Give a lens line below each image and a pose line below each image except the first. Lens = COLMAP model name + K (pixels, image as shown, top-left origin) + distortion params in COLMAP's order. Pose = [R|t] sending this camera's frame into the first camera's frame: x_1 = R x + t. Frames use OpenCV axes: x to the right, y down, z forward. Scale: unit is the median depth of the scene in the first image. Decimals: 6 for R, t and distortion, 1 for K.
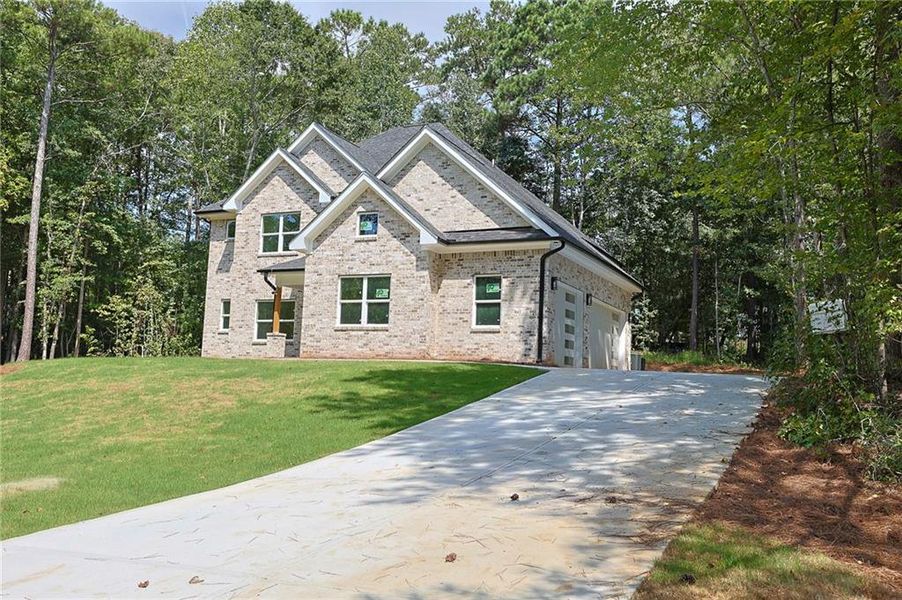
lens RADIAL K [[845.6, 0, 457.4], [0, 845.6, 297.4], [0, 0, 1]] dist [0.017043, 0.000000]
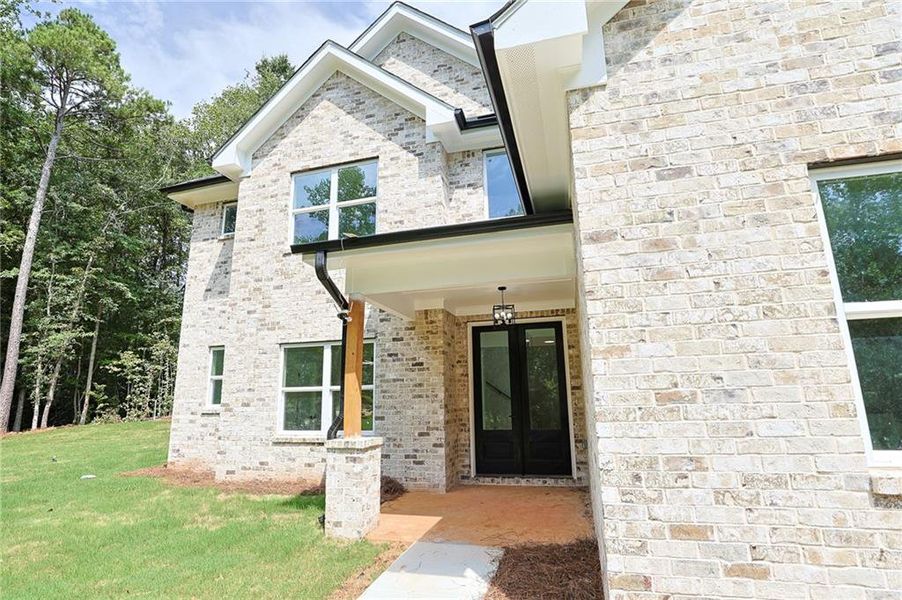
lens RADIAL K [[438.3, 0, 458.9], [0, 438.3, 306.7], [0, 0, 1]] dist [-0.035780, 0.009909]
pose [[0.983452, -0.021667, 0.179866, -0.185484], [0.037678, 0.995575, -0.086087, 0.006823], [-0.177205, 0.091440, 0.979917, 0.750990]]
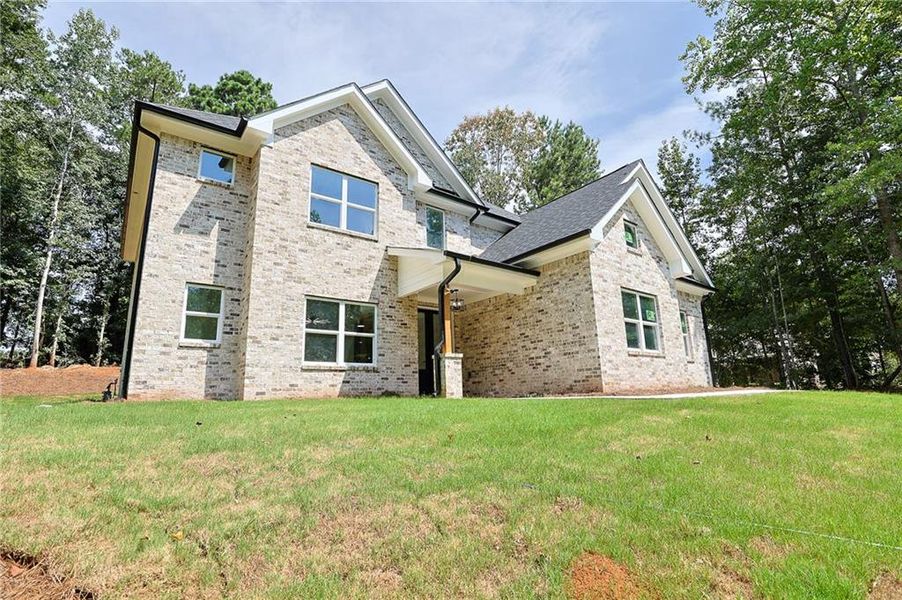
lens RADIAL K [[438.3, 0, 455.6], [0, 438.3, 299.7], [0, 0, 1]] dist [-0.035780, 0.009909]
pose [[0.444965, 0.148518, 0.883147, -0.465490], [-0.058125, 0.988863, -0.137010, 0.042396], [-0.893660, 0.009632, 0.448642, 0.771909]]
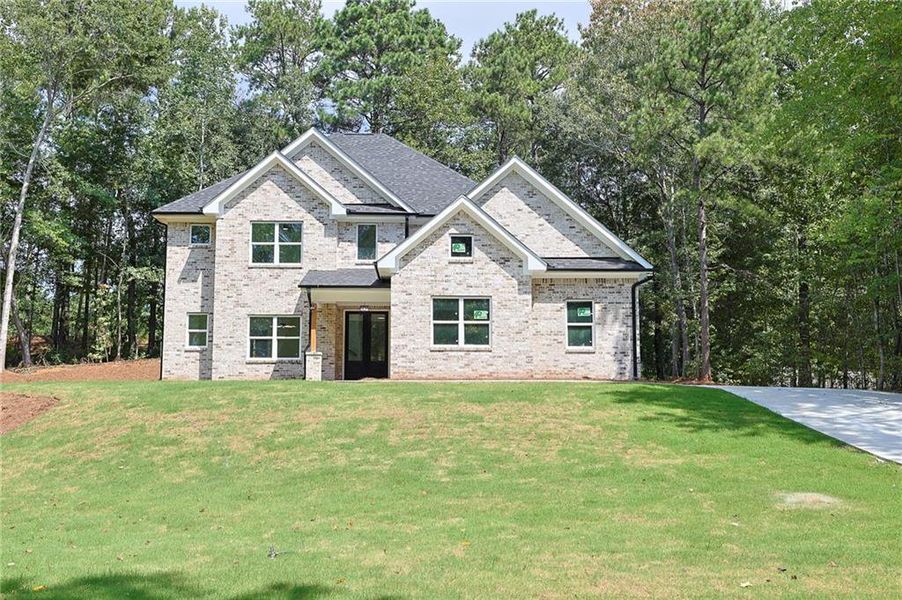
lens RADIAL K [[918.7, 0, 454.5], [0, 918.7, 302.5], [0, 0, 1]] dist [0.033286, 0.000000]
pose [[0.892545, 0.018787, 0.450568, -0.490279], [-0.021170, 0.999776, 0.000249, -0.015398], [-0.450462, -0.009761, 0.892742, 0.013065]]
